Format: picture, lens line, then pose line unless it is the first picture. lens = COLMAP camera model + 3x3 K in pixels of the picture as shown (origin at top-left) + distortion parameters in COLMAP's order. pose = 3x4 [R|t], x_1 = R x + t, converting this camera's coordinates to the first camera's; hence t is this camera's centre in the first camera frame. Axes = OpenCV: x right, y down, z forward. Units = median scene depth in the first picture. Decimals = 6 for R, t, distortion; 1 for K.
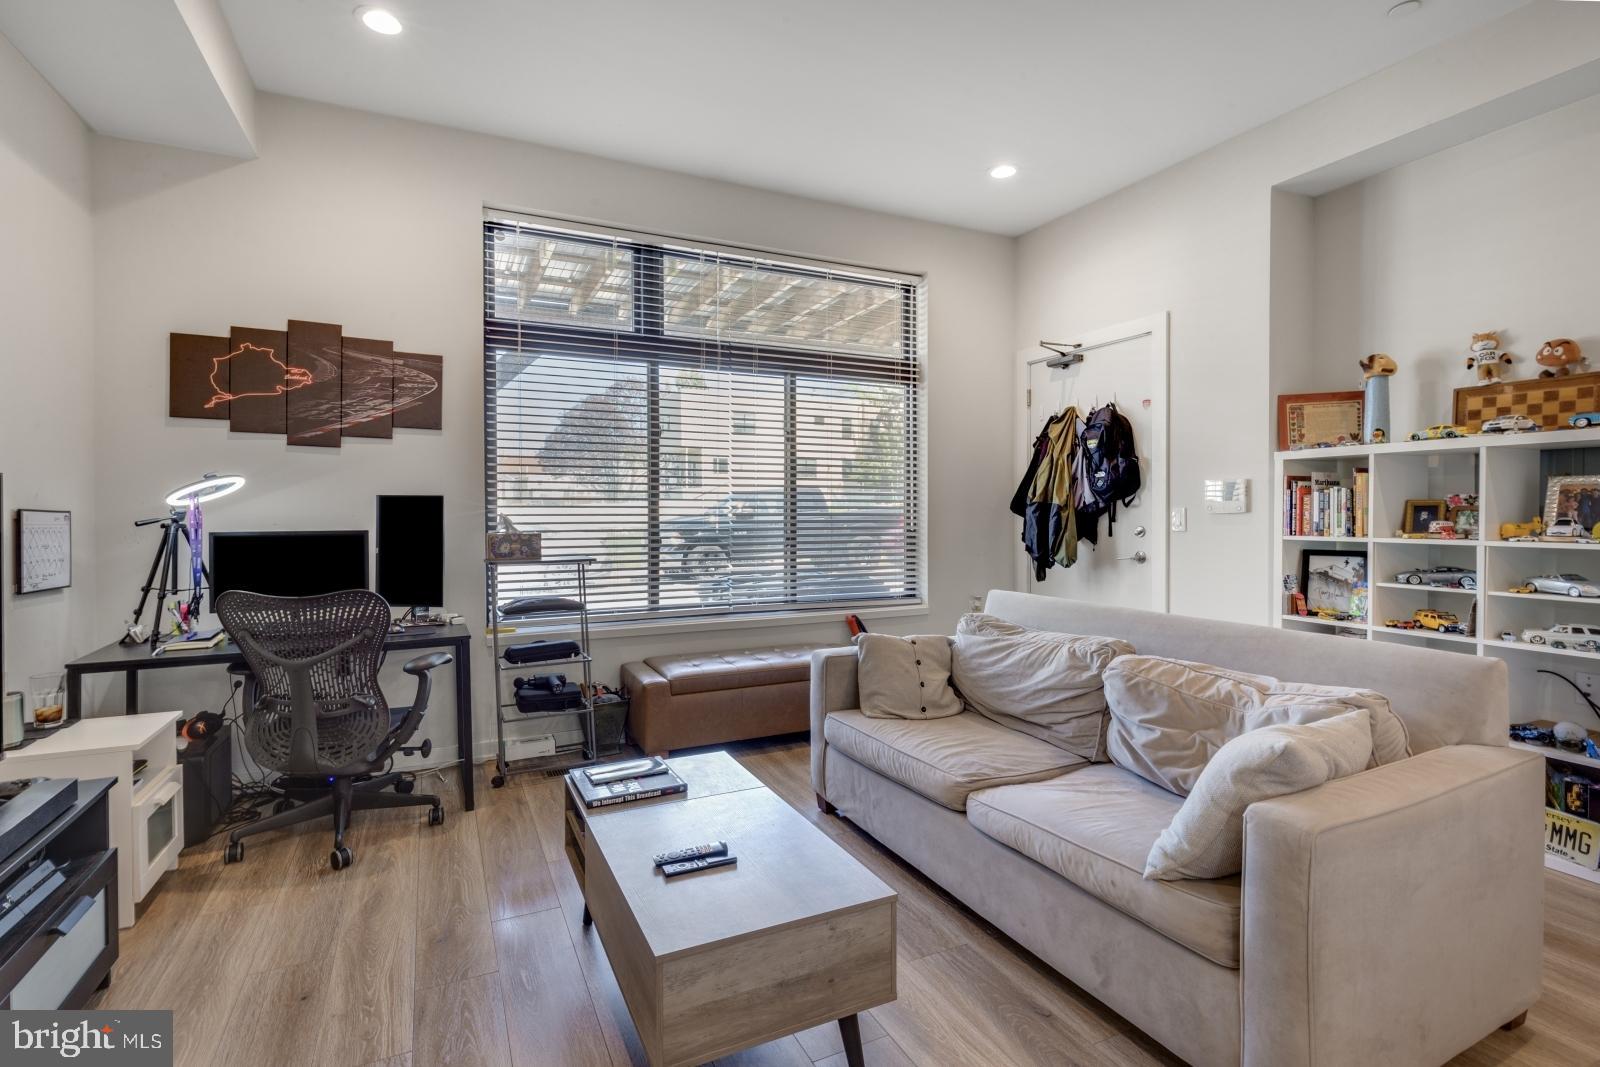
lens RADIAL K [[748.7, 0, 803.5], [0, 748.7, 517.6], [0, 0, 1]] dist [0.001866, -0.000614]
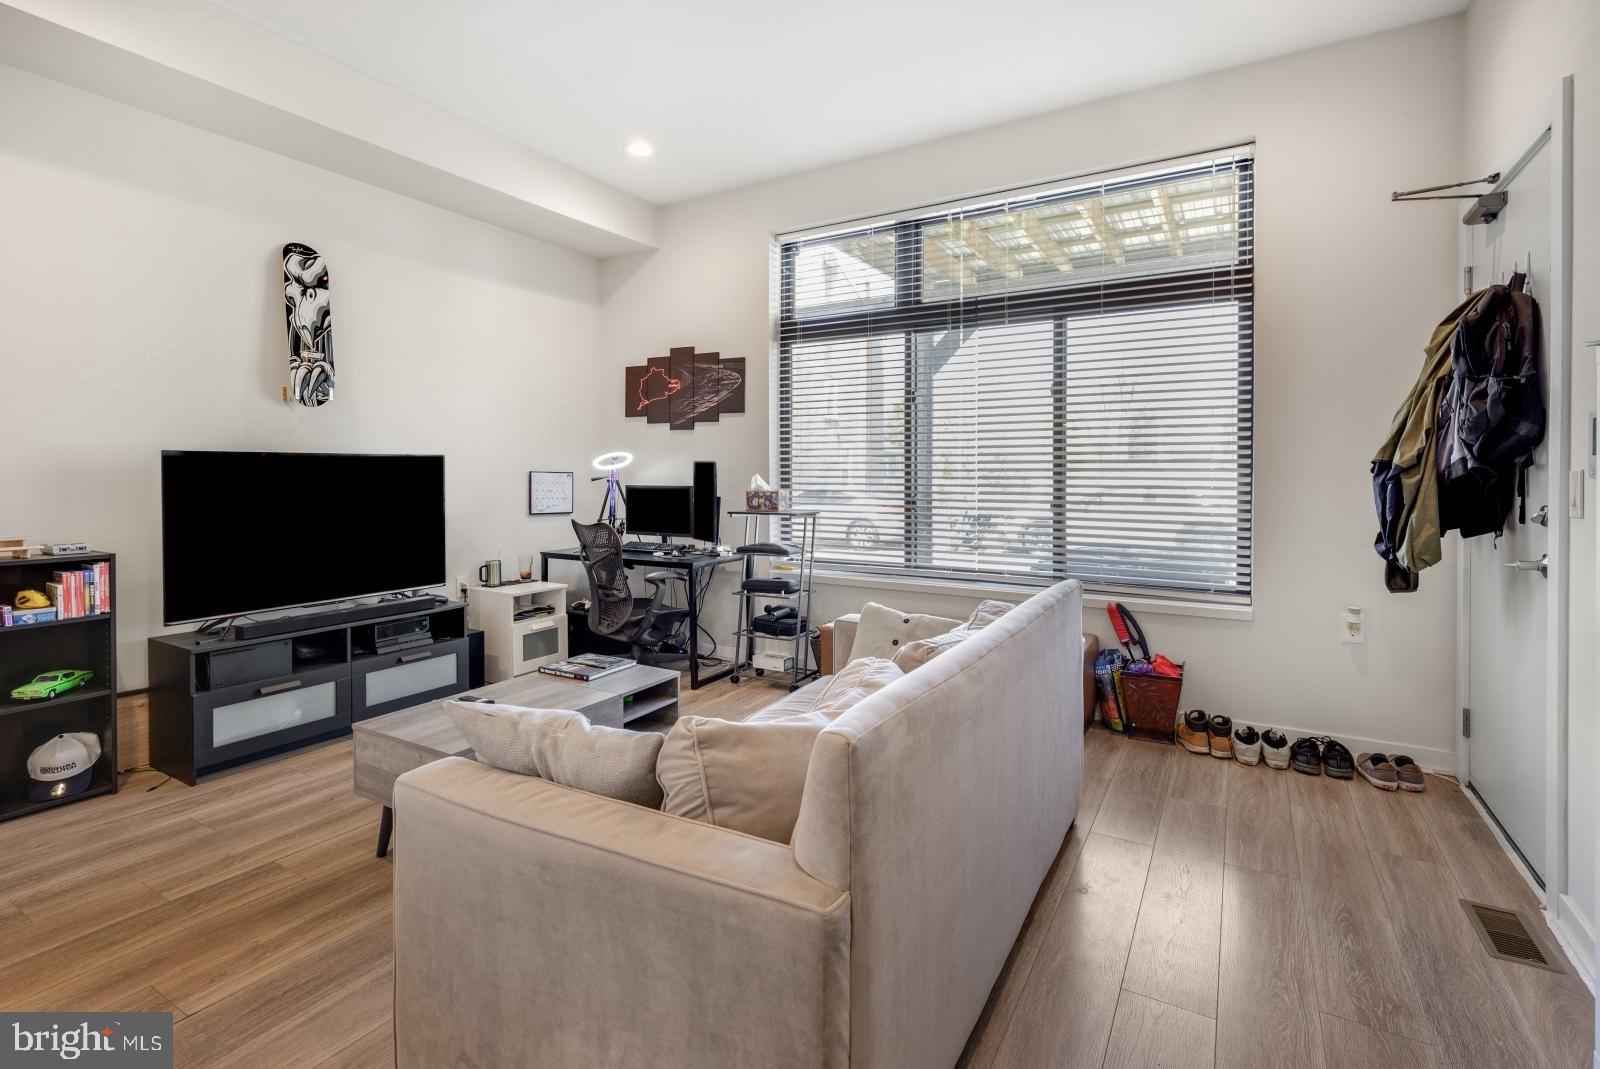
lens RADIAL K [[759.3, 0, 800.1], [0, 759.3, 480.6], [0, 0, 1]] dist [0.002880, -0.000476]
pose [[0.551580, 0.010866, -0.834051, 0.616501], [-0.010042, 0.999929, 0.006385, -0.004017], [0.834061, 0.004854, 0.551650, 0.291178]]
